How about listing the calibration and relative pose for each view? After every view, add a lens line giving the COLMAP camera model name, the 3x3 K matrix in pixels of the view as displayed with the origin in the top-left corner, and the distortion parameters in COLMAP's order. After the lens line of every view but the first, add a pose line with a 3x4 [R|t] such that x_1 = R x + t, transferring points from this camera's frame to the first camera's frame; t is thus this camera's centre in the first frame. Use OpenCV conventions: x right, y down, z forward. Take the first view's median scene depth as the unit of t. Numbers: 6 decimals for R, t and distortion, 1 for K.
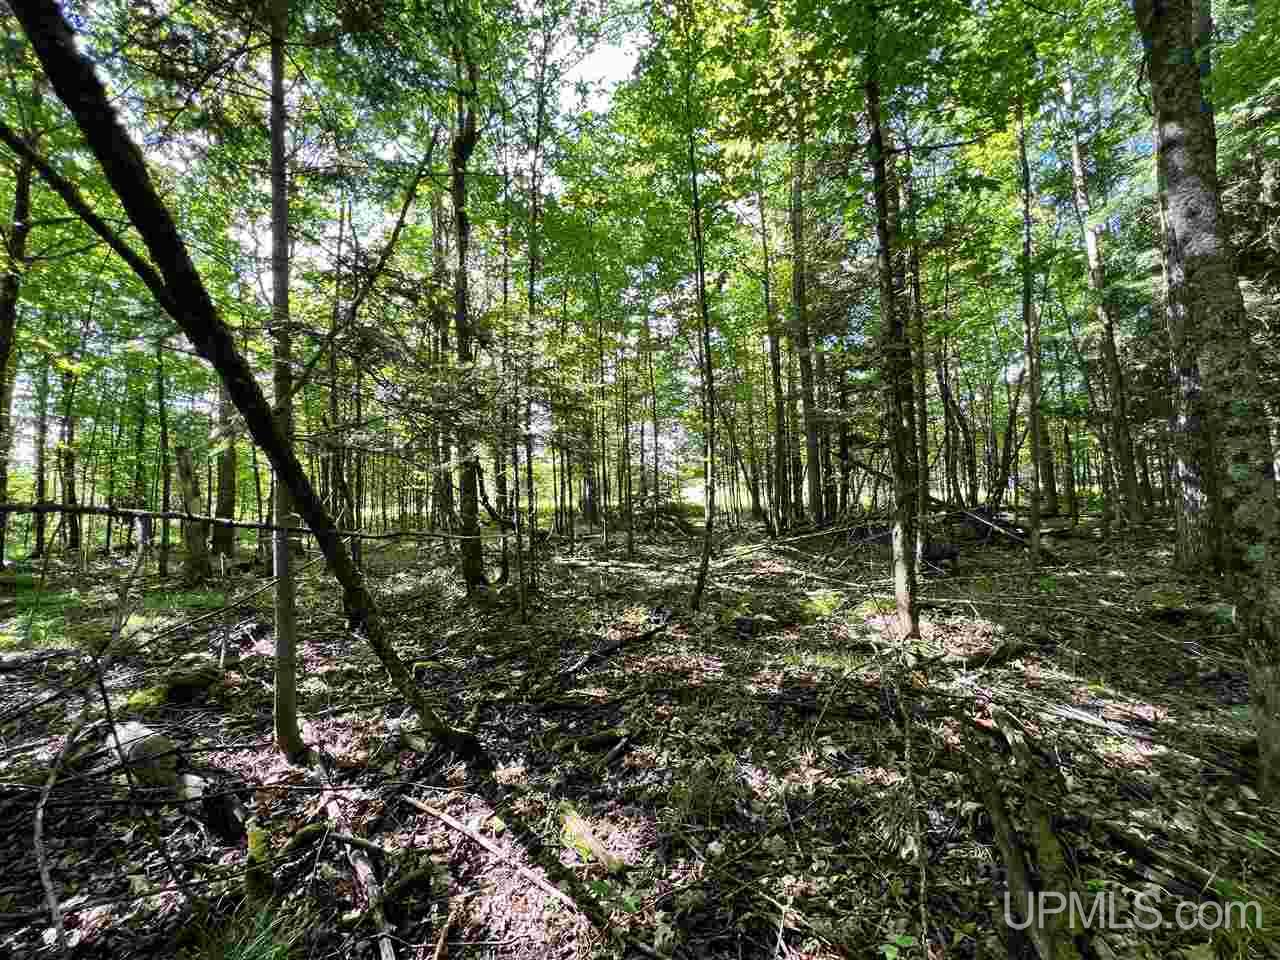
lens RADIAL K [[513.2, 0, 640.4], [0, 513.2, 480.2], [0, 0, 1]] dist [0.003070, 0.000446]
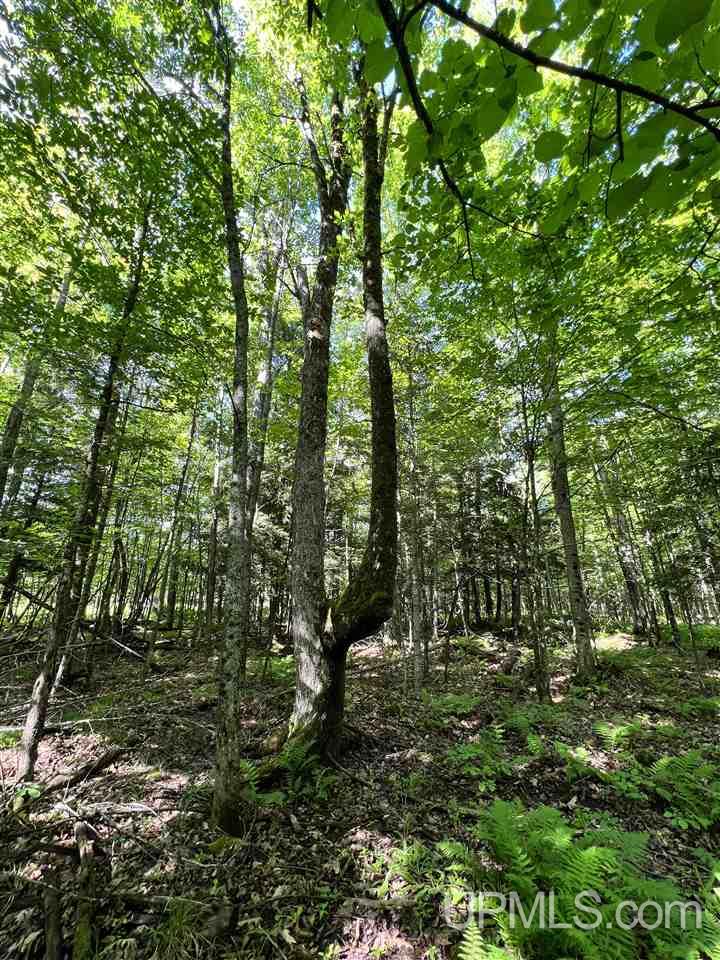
lens RADIAL K [[384.9, 0, 361.1], [0, 384.9, 480.3], [0, 0, 1]] dist [0.003070, 0.000446]
pose [[0.446293, 0.305794, 0.841019, -0.064150], [-0.054898, 0.947390, -0.315338, -0.078264], [-0.893202, 0.094563, 0.439601, -0.111199]]
